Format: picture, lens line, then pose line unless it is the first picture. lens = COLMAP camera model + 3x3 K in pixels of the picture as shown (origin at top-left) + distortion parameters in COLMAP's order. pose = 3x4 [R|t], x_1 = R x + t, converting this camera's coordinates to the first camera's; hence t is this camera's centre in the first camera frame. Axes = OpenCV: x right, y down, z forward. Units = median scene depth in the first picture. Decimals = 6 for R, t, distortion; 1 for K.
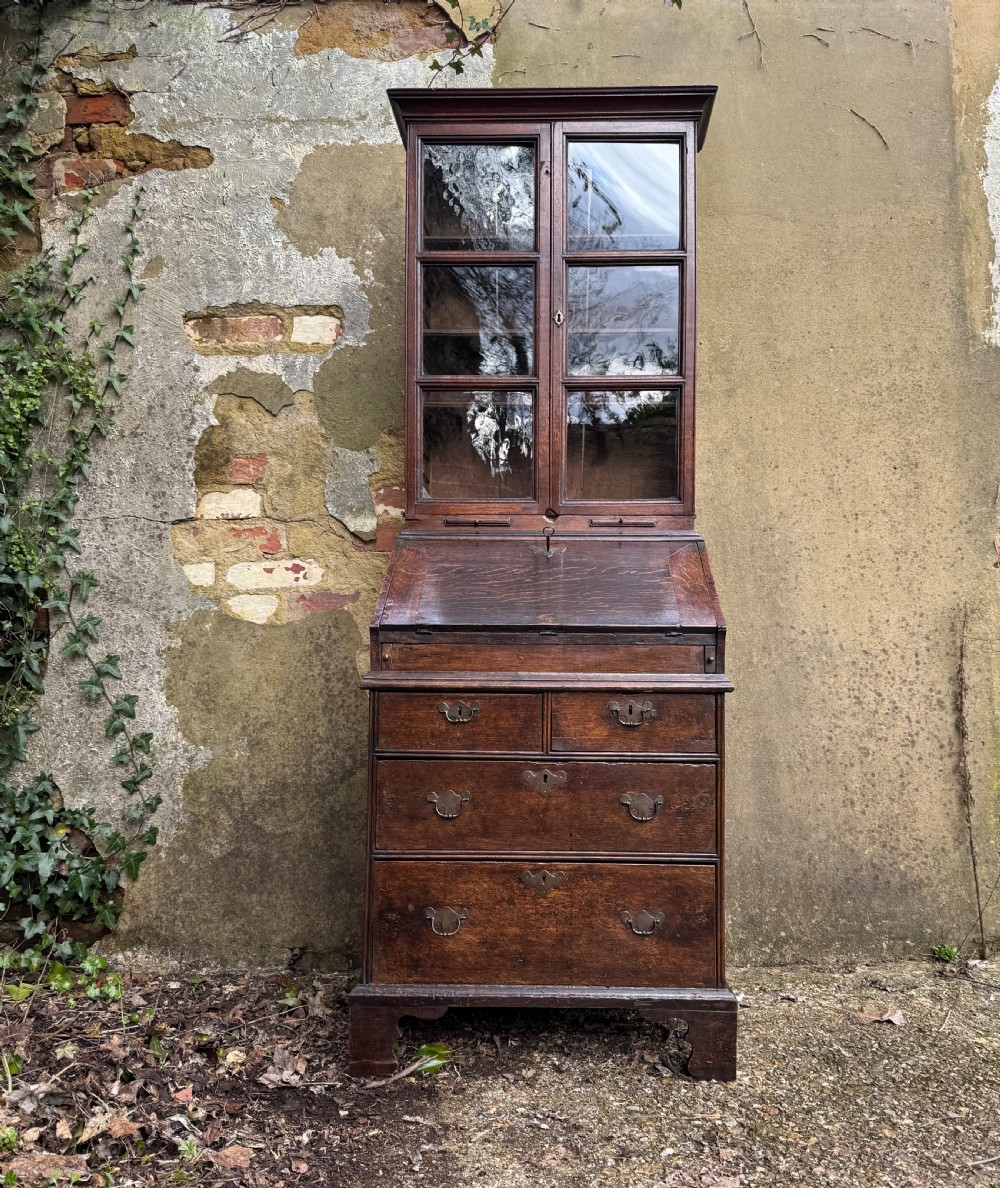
lens RADIAL K [[970.7, 0, 528.8], [0, 970.7, 622.8], [0, 0, 1]] dist [0.088361, -0.097199]
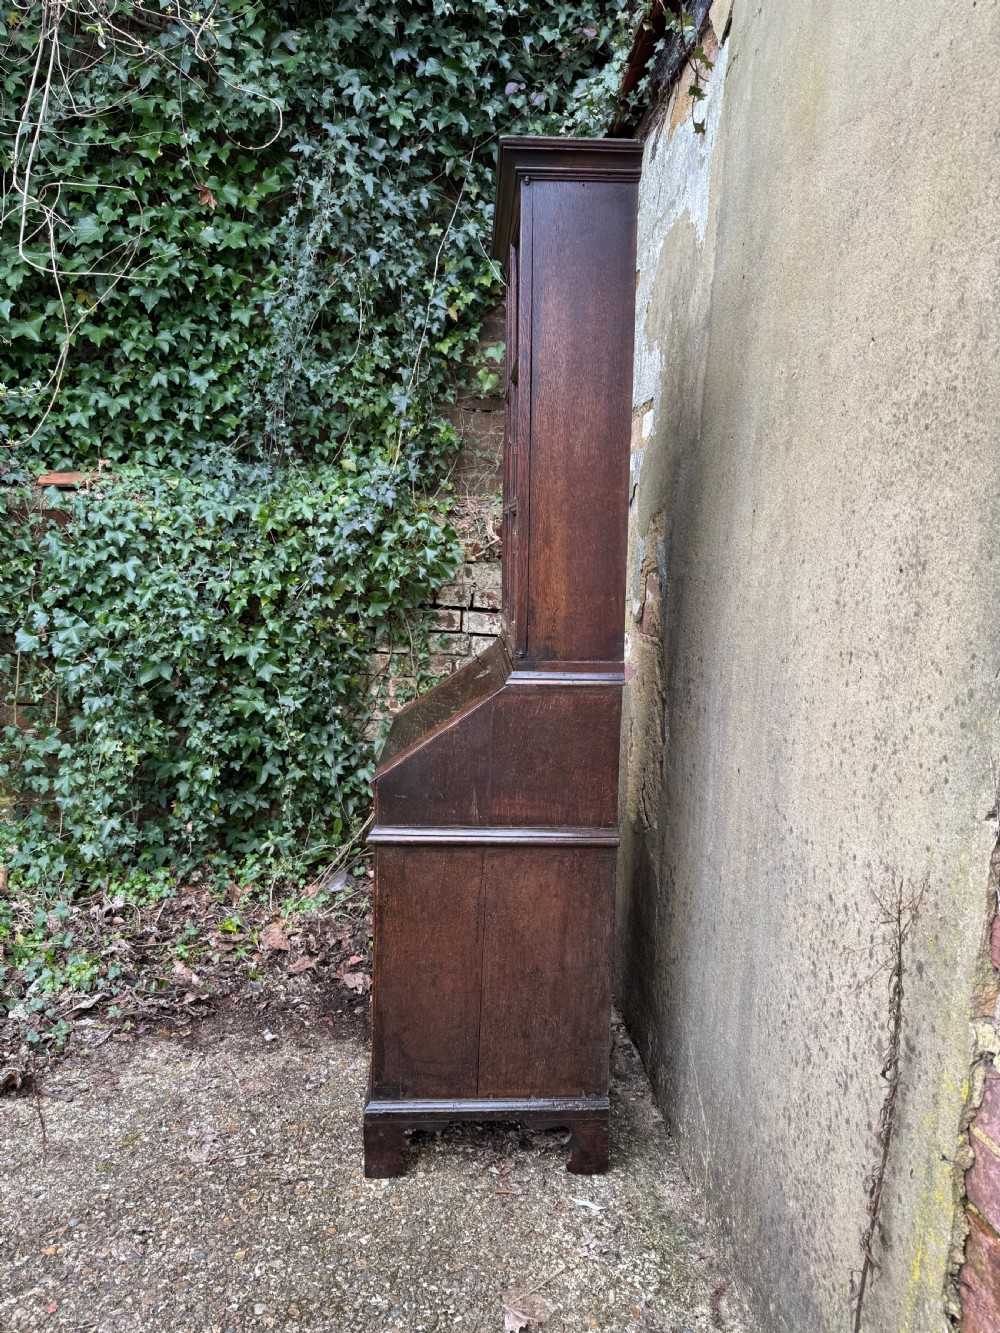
lens RADIAL K [[947.3, 0, 499.4], [0, 947.3, 670.9], [0, 0, 1]] dist [0.030925, -0.051524]
pose [[0.064274, 0.138714, -0.988245, 0.869132], [0.023248, 0.989815, 0.140447, -0.184633], [0.997661, -0.032002, 0.060394, 0.787607]]
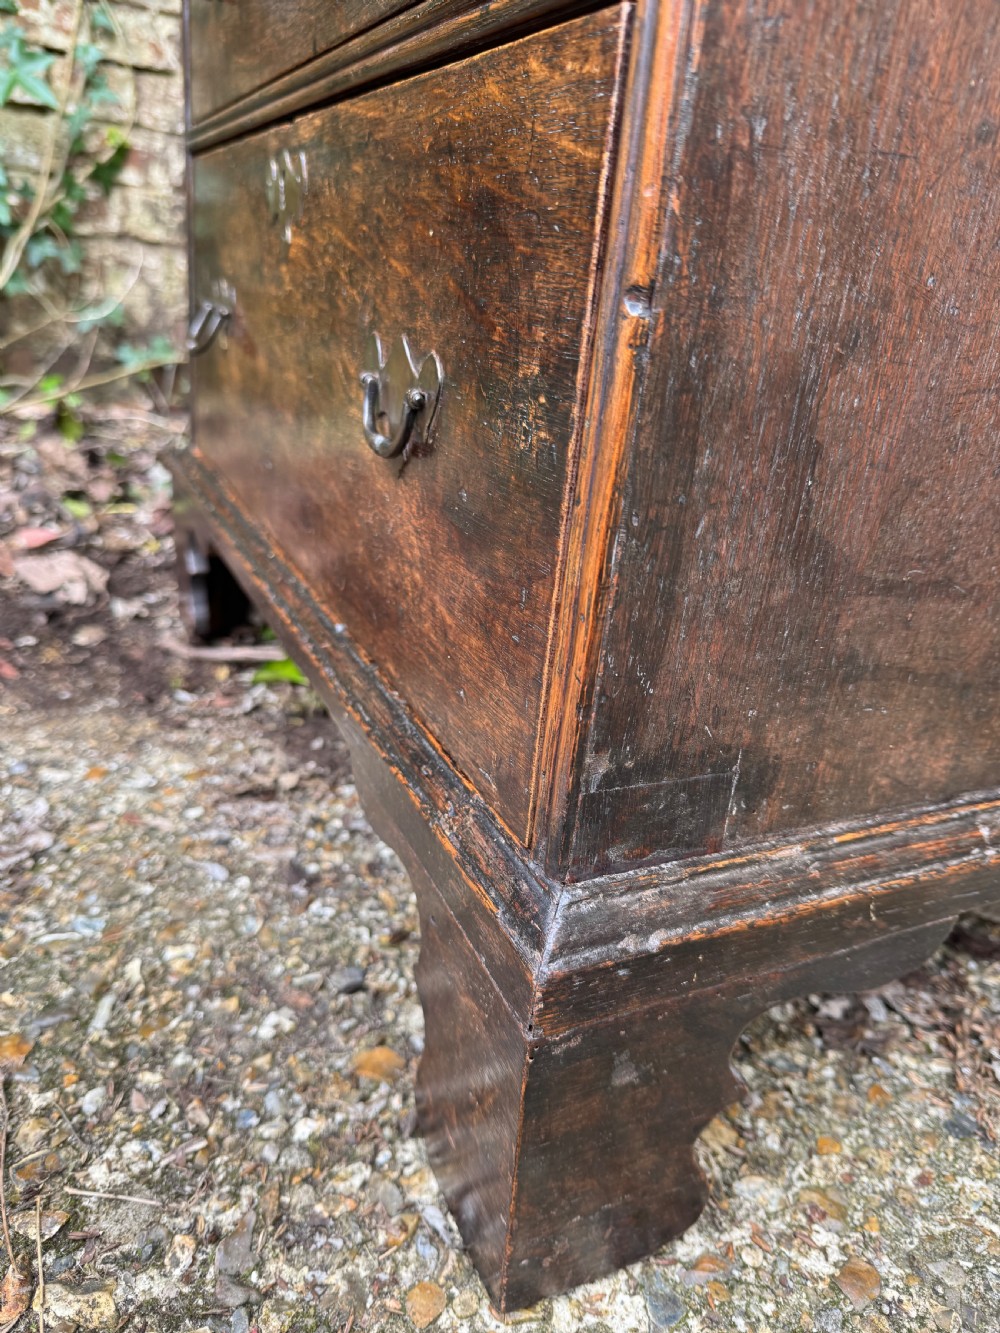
lens RADIAL K [[961.5, 0, 518.8], [0, 961.5, 675.4], [0, 0, 1]] dist [-0.008360, -0.009091]
pose [[0.449732, 0.371644, -0.812171, 0.223376], [-0.044734, 0.917551, 0.395094, 0.202220], [0.892042, -0.141355, 0.429277, 0.671277]]
